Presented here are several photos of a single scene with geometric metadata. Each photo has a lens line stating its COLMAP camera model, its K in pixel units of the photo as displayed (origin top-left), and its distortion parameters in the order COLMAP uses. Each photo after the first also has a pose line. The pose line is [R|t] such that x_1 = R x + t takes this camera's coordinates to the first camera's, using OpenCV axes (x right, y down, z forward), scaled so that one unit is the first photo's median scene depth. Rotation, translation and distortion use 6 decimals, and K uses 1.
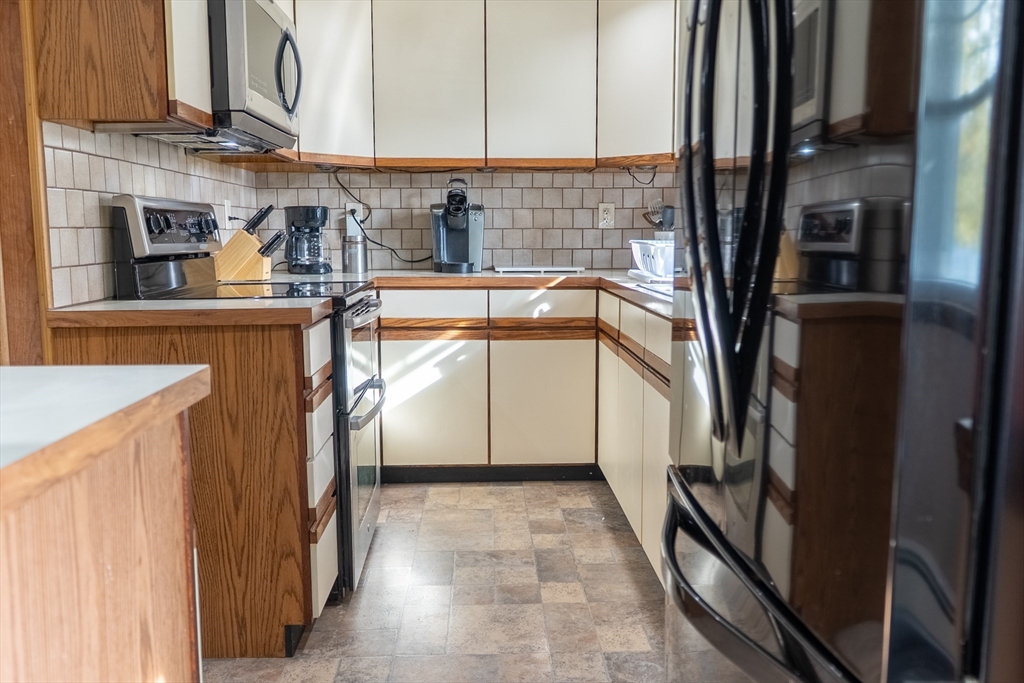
lens RADIAL K [[828.1, 0, 512.0], [0, 828.1, 341.5], [0, 0, 1]] dist [0.003710, 0.000097]
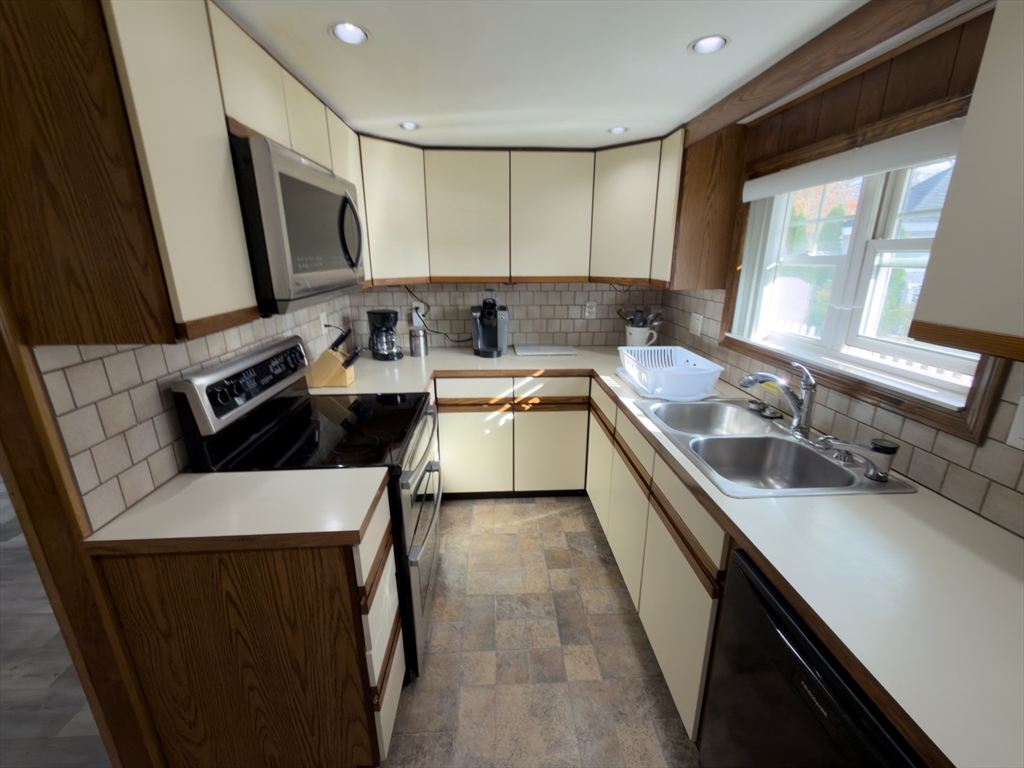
lens RADIAL K [[408.2, 0, 512.0], [0, 408.2, 384.0], [0, 0, 1]] dist [0.006699, 0.000008]
pose [[0.999963, -0.002576, 0.008236, -0.039202], [0.001186, 0.986375, 0.164510, -0.177422], [-0.008548, -0.164494, 0.986341, 0.334835]]
